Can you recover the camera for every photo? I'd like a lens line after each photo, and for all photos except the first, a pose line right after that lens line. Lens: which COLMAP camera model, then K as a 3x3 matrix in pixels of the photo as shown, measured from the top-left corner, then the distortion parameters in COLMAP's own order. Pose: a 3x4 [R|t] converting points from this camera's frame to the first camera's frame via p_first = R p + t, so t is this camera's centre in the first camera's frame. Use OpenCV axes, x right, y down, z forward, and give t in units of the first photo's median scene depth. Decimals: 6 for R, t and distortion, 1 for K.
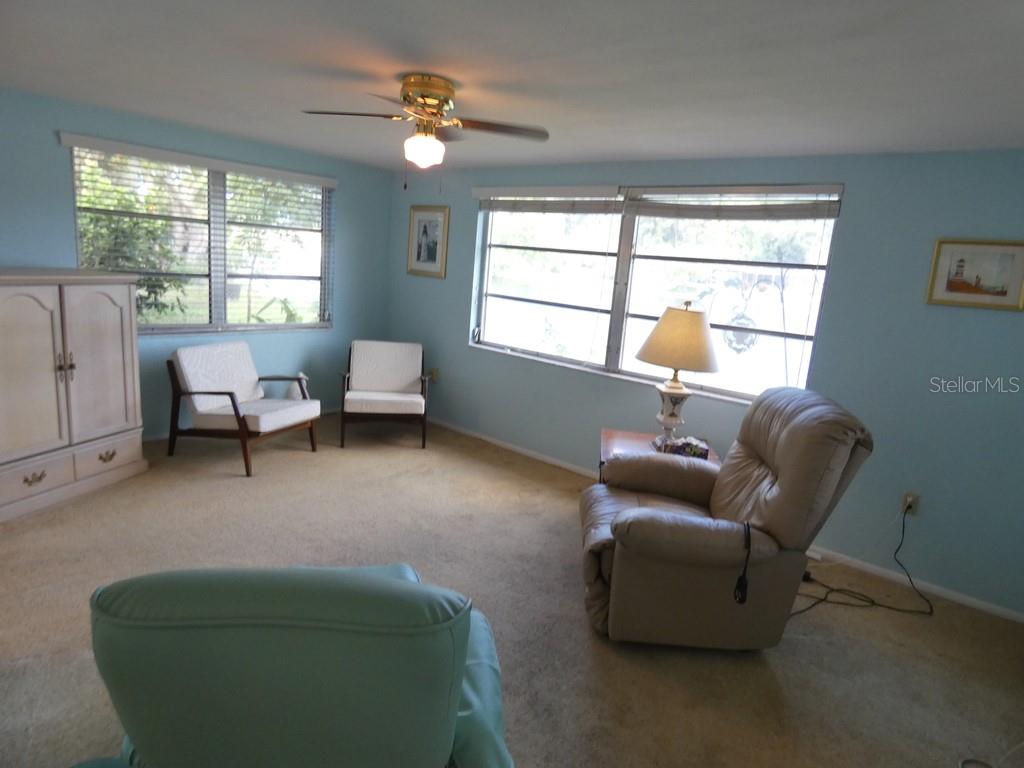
lens RADIAL K [[605.9, 0, 521.3], [0, 605.9, 375.2], [0, 0, 1]] dist [-0.015152, -0.000856]
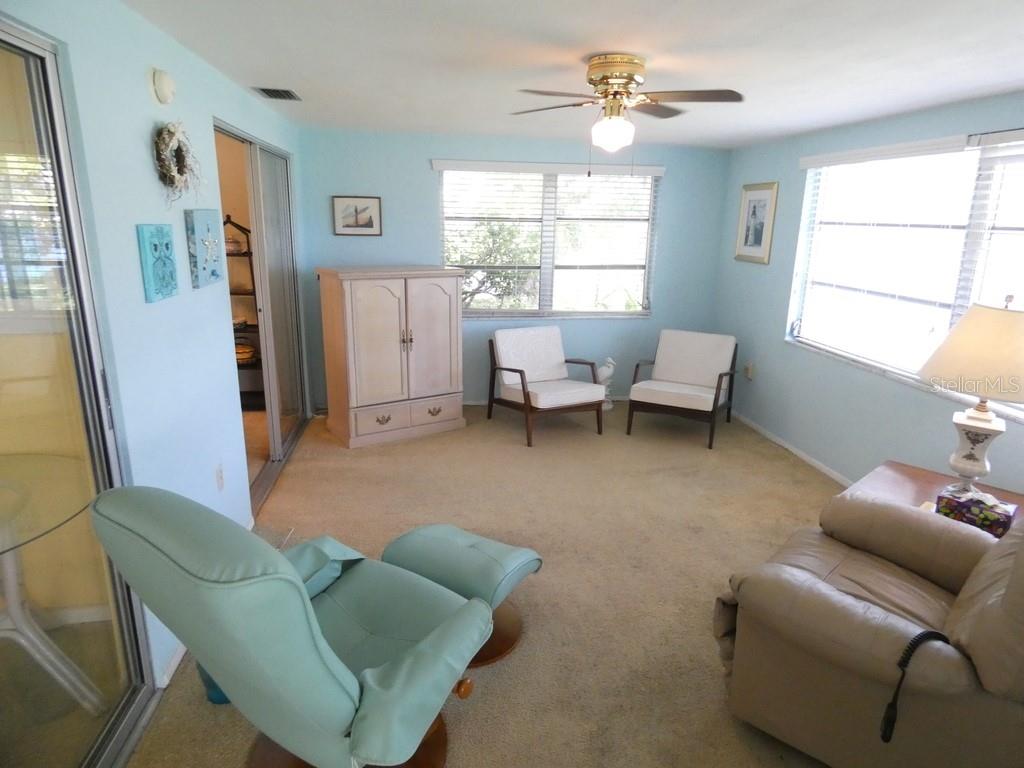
lens RADIAL K [[605.9, 0, 529.2], [0, 605.9, 382.3], [0, 0, 1]] dist [-0.015152, -0.000856]
pose [[0.759333, 0.098457, -0.643210, 0.301880], [-0.075253, 0.995141, 0.063489, -0.026111], [0.646336, 0.000195, 0.763053, 0.145442]]
